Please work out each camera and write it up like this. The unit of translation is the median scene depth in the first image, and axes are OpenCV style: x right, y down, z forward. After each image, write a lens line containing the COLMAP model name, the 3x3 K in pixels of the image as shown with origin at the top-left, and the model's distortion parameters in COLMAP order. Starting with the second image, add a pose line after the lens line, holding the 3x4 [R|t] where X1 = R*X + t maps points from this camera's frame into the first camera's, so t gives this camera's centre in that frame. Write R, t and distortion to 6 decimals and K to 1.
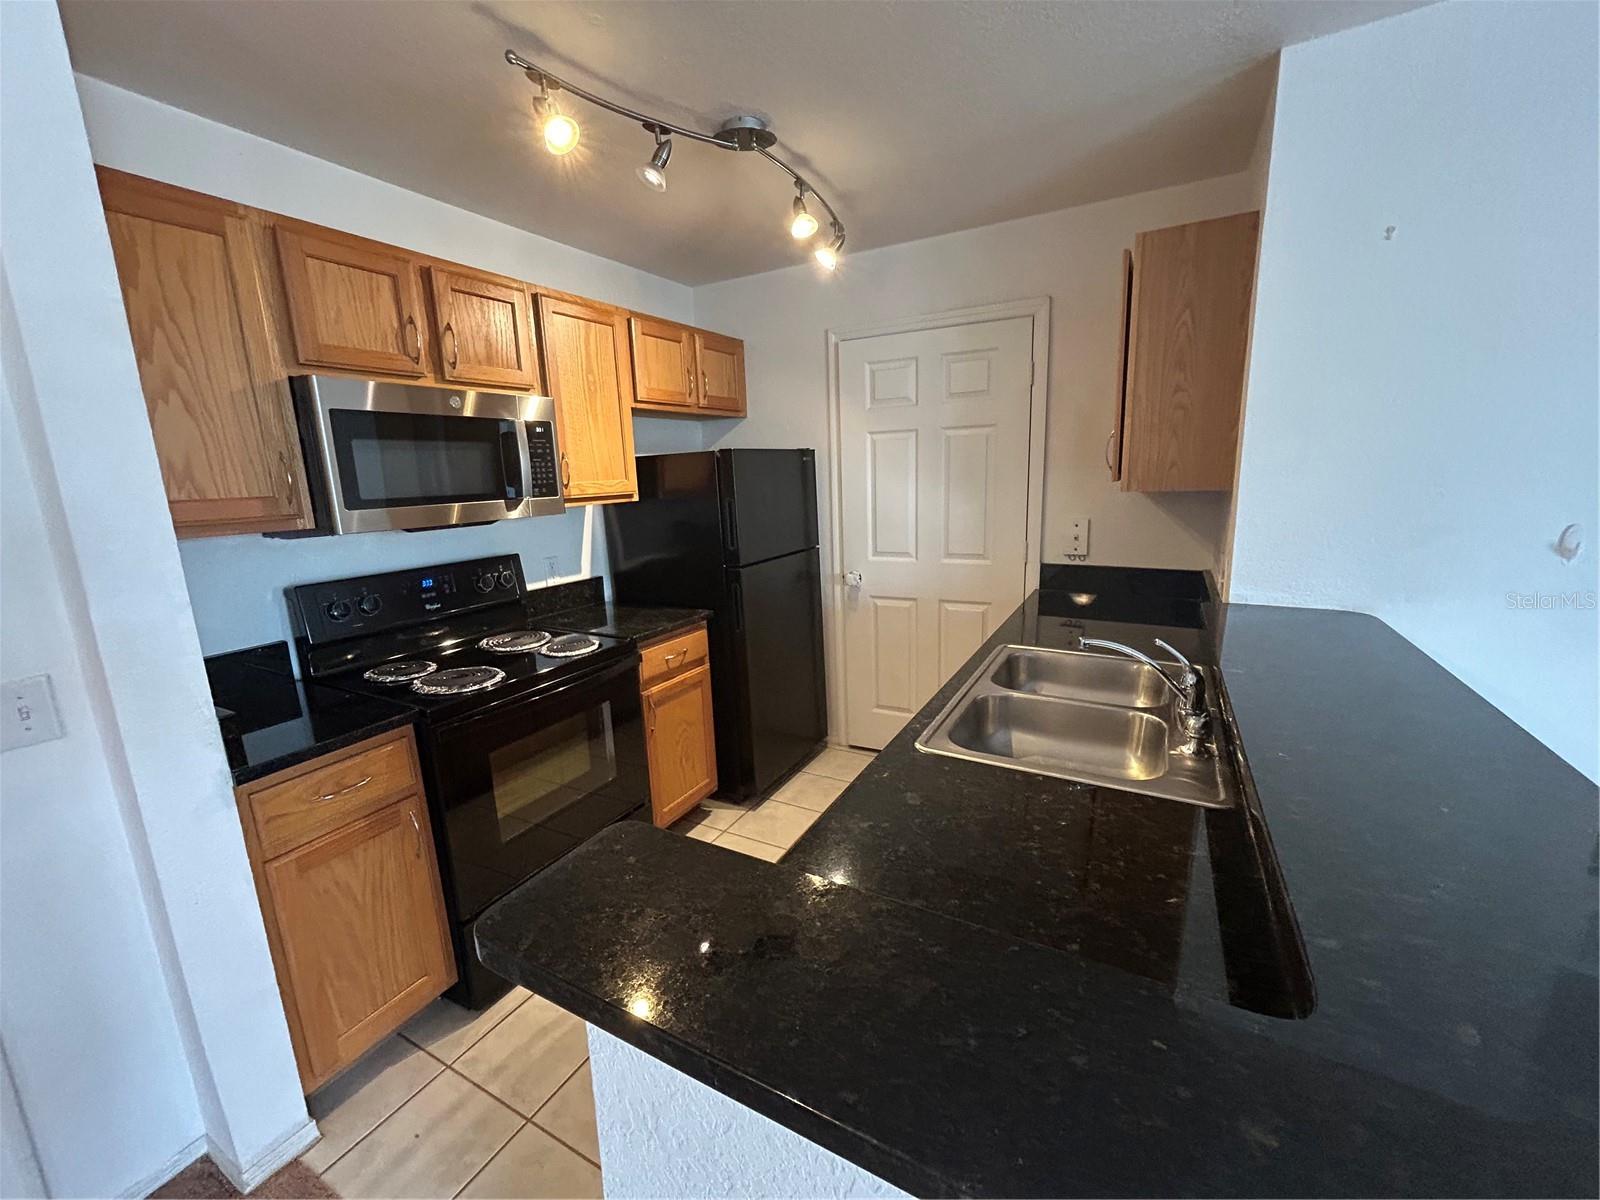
lens RADIAL K [[646.5, 0, 796.9], [0, 646.5, 602.9], [0, 0, 1]] dist [-0.001791, -0.000124]
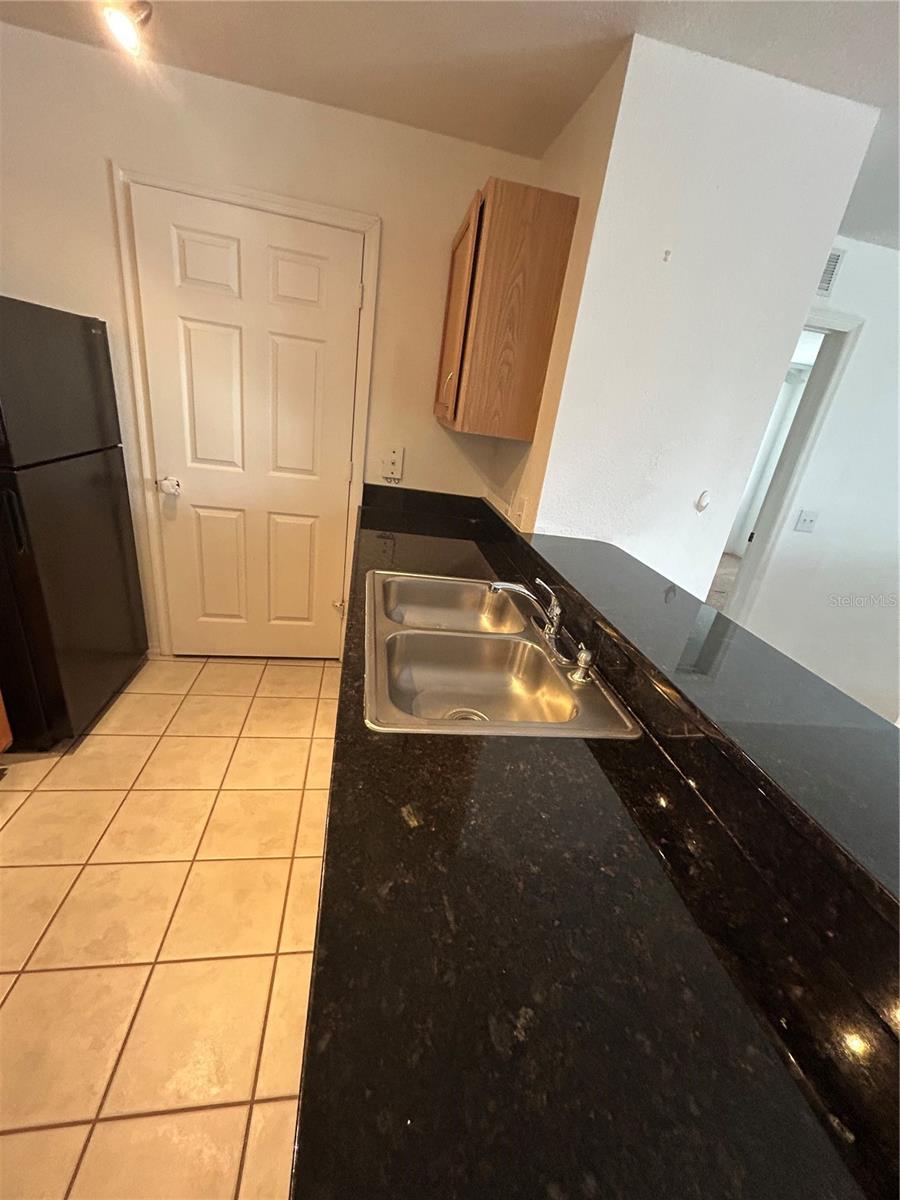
lens RADIAL K [[484.8, 0, 452.0], [0, 484.8, 603.4], [0, 0, 1]] dist [-0.001791, -0.000124]
pose [[0.776525, -0.100422, 0.622033, -0.070465], [-0.039834, 0.977419, 0.207523, -0.047977], [-0.628826, -0.185924, 0.754990, 0.275918]]
